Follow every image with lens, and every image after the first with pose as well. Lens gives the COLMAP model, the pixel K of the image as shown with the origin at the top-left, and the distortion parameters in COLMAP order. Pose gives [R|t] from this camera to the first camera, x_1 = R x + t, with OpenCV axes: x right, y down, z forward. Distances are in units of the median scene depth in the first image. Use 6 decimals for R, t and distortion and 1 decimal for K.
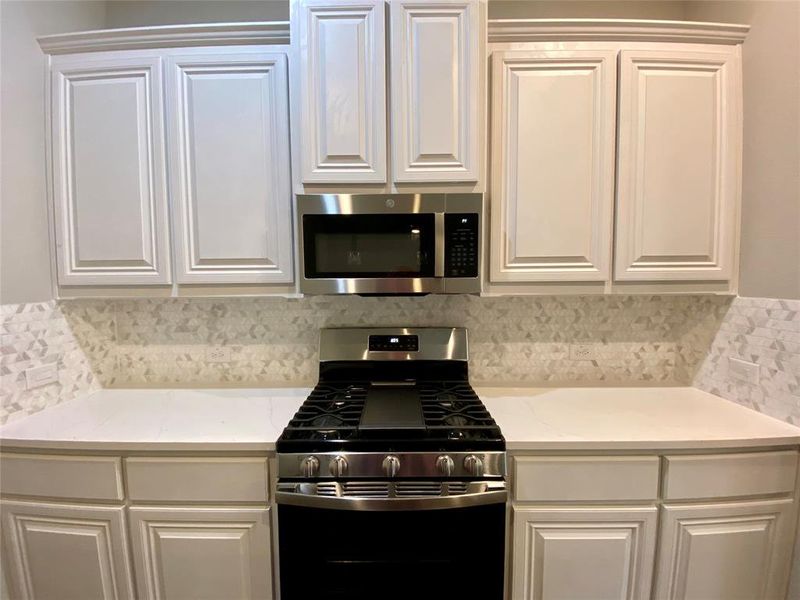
lens RADIAL K [[322.4, 0, 401.8], [0, 322.4, 298.8], [0, 0, 1]] dist [0.021220, -0.020172]
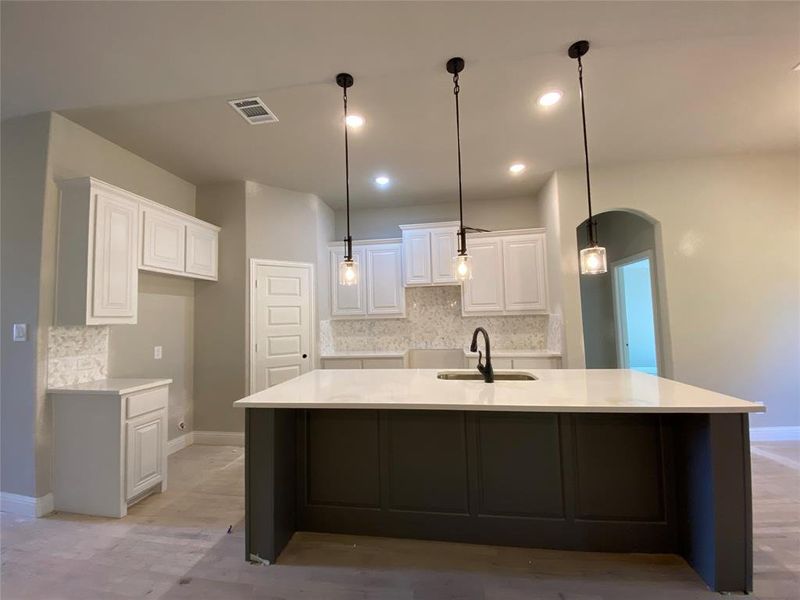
lens RADIAL K [[322.4, 0, 401.8], [0, 322.4, 298.8], [0, 0, 1]] dist [0.021220, -0.020172]
pose [[0.990289, -0.028158, -0.136143, 0.095304], [0.012746, 0.993538, -0.112781, 0.165092], [0.138439, 0.109950, 0.984249, -2.121894]]
